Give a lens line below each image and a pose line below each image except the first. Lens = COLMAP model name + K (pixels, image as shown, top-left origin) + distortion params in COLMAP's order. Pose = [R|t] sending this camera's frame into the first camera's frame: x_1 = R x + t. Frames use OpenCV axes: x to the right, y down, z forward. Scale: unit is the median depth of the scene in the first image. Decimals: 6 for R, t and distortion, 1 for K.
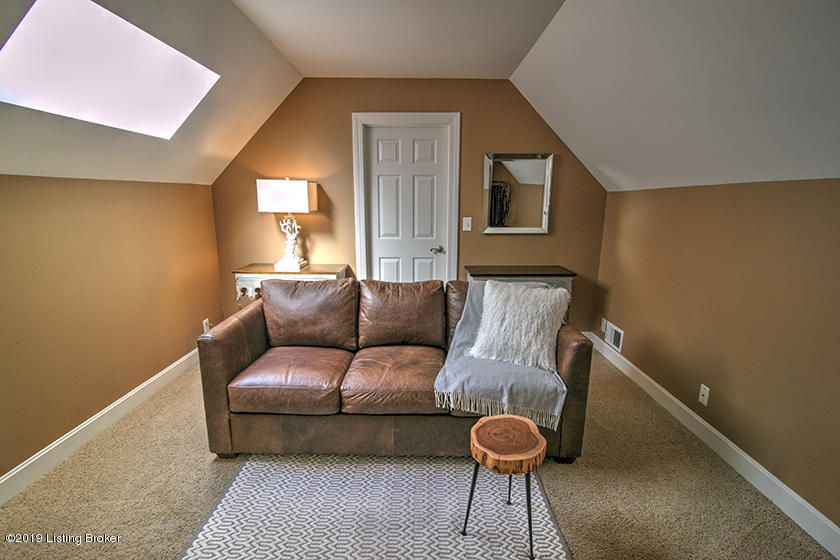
lens RADIAL K [[383.4, 0, 422.5], [0, 383.4, 278.7], [0, 0, 1]] dist [-0.015194, -0.000557]
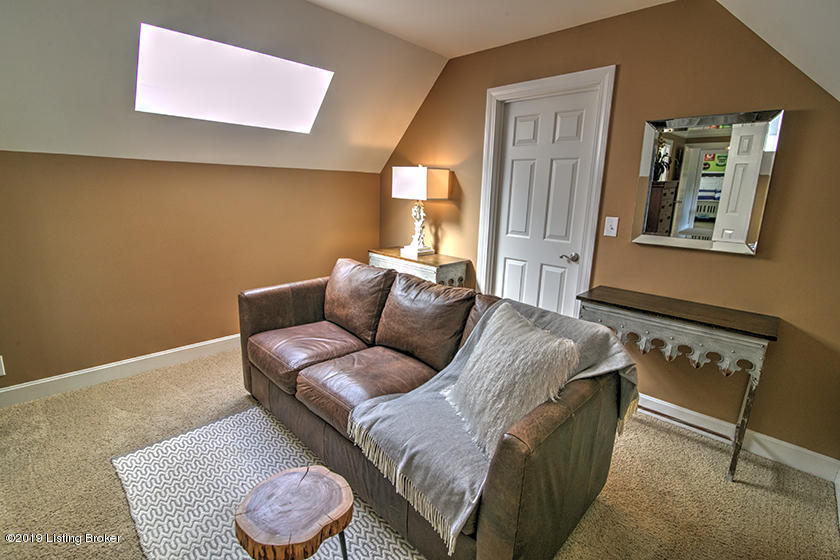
lens RADIAL K [[383.1, 0, 421.1], [0, 383.1, 277.3], [0, 0, 1]] dist [-0.019314, 0.000073]
pose [[0.717079, 0.172828, -0.675224, 0.367838], [-0.170278, 0.982854, 0.070734, -0.044386], [0.675872, 0.064254, 0.734213, 0.276881]]
